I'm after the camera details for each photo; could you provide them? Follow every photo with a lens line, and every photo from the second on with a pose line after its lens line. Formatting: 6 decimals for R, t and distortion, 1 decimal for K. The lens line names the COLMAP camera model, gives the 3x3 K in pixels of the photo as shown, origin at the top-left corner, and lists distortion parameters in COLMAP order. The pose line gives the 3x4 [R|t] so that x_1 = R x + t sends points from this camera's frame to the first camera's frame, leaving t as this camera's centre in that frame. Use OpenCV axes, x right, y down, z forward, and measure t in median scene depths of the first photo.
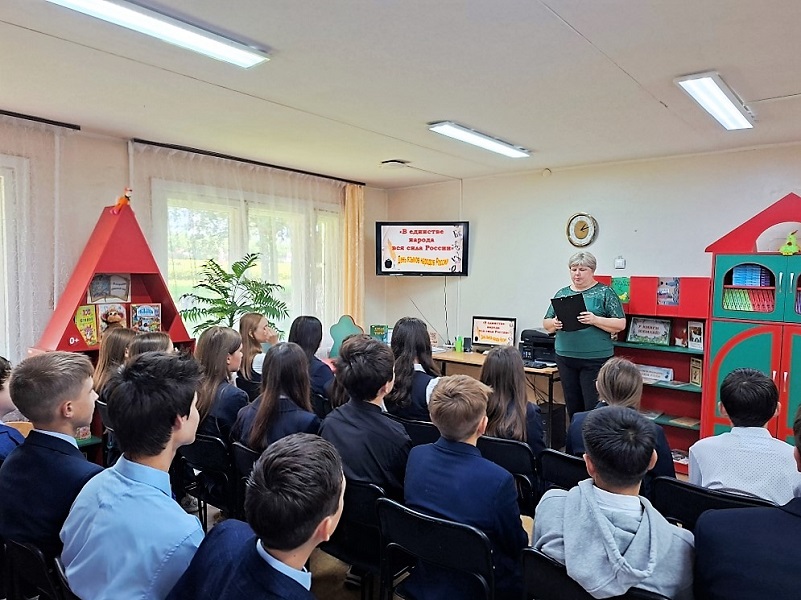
lens RADIAL K [[558.6, 0, 394.7], [0, 558.6, 312.2], [0, 0, 1]] dist [0.057030, -0.068025]
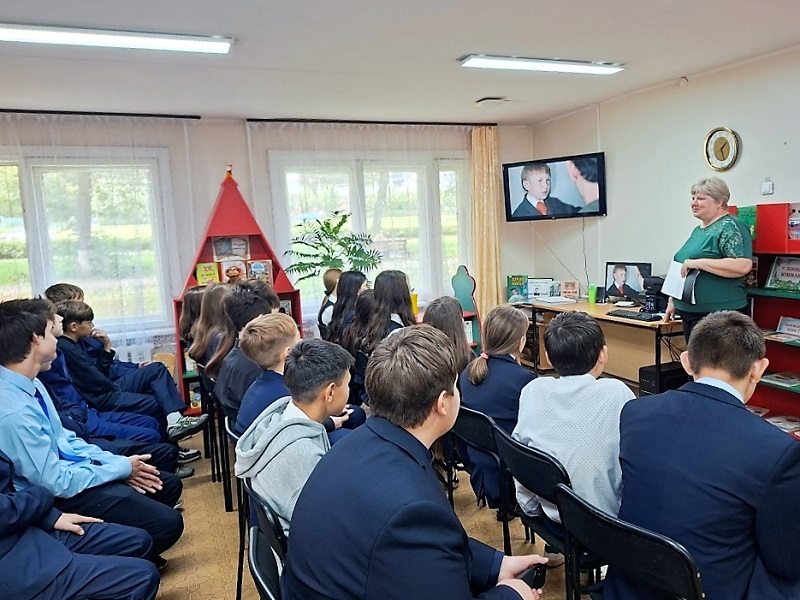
lens RADIAL K [[600.0, 0, 399.7], [0, 600.0, 312.5], [0, 0, 1]] dist [0.025386, -0.020413]
pose [[0.883929, 0.007822, -0.467555, 0.386346], [0.028509, 0.997099, 0.070577, 0.012851], [0.466751, -0.075714, 0.881142, 0.018896]]
